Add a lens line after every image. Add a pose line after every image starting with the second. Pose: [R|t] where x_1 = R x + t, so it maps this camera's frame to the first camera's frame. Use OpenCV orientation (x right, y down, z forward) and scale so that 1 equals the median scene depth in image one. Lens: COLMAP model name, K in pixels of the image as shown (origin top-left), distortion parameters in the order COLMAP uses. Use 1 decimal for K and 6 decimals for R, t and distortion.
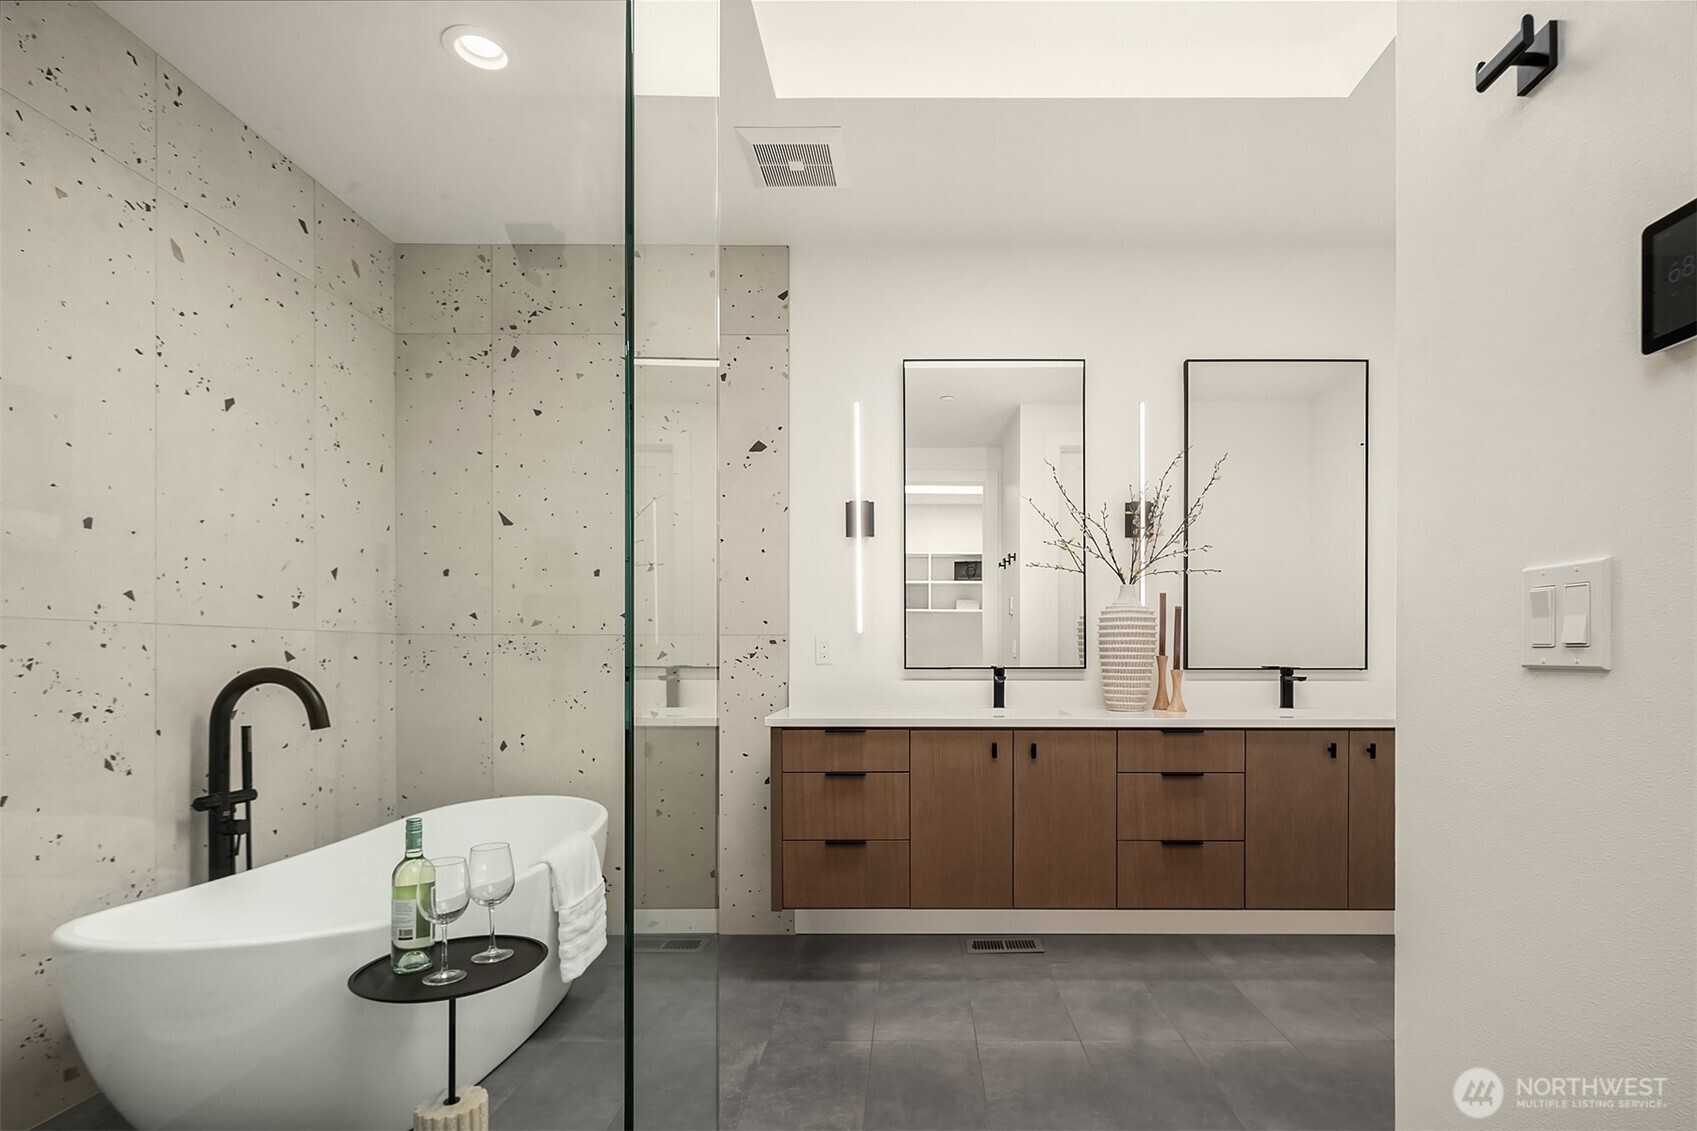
lens RADIAL K [[815.7, 0, 917.5], [0, 815.7, 627.8], [0, 0, 1]] dist [-0.002928, -0.001084]
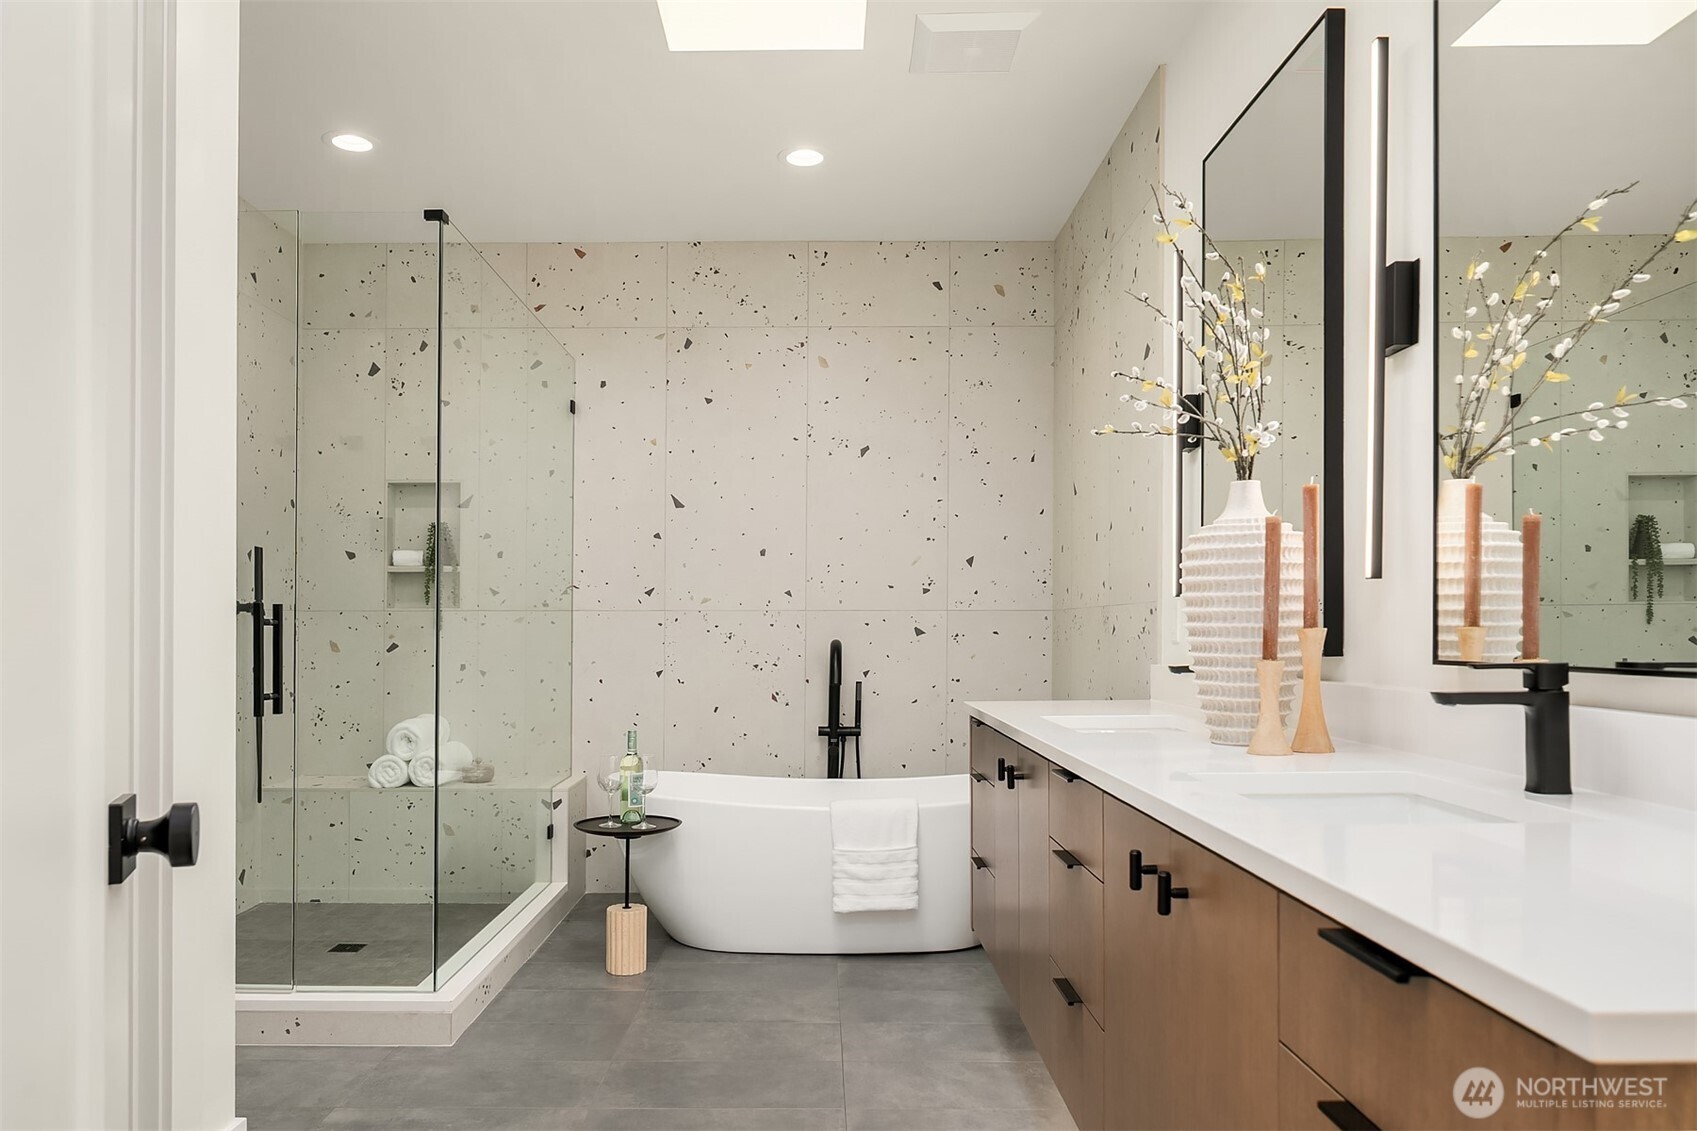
lens RADIAL K [[1174.3, 0, 811.9], [0, 1174.3, 566.3], [0, 0, 1]] dist [-0.004164, 0.002426]
pose [[-0.003875, -0.054617, -0.998500, 1.199164], [0.035288, 0.997878, -0.054720, 0.031010], [0.999370, -0.035447, -0.001940, 0.938456]]
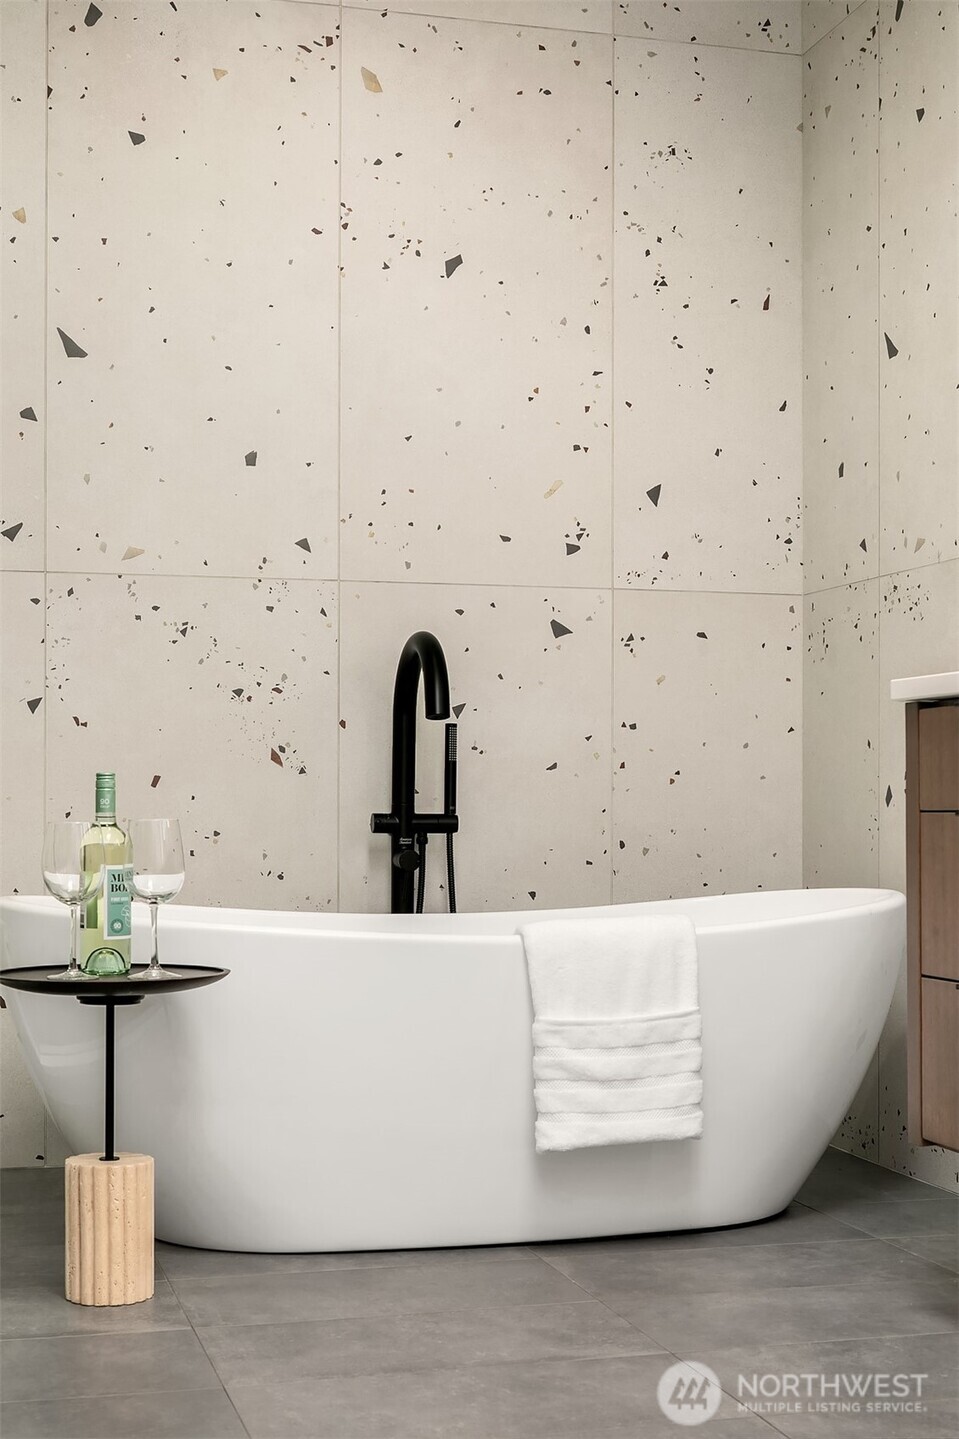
lens RADIAL K [[2079.7, 0, 479.5], [0, 2079.7, 719.5], [0, 0, 1]] dist [-0.024747, 0.008075]
pose [[0.267461, -0.040071, -0.962735, 0.880841], [0.033190, 0.998925, -0.032357, 0.175973], [0.962997, -0.023300, 0.268504, 0.555529]]
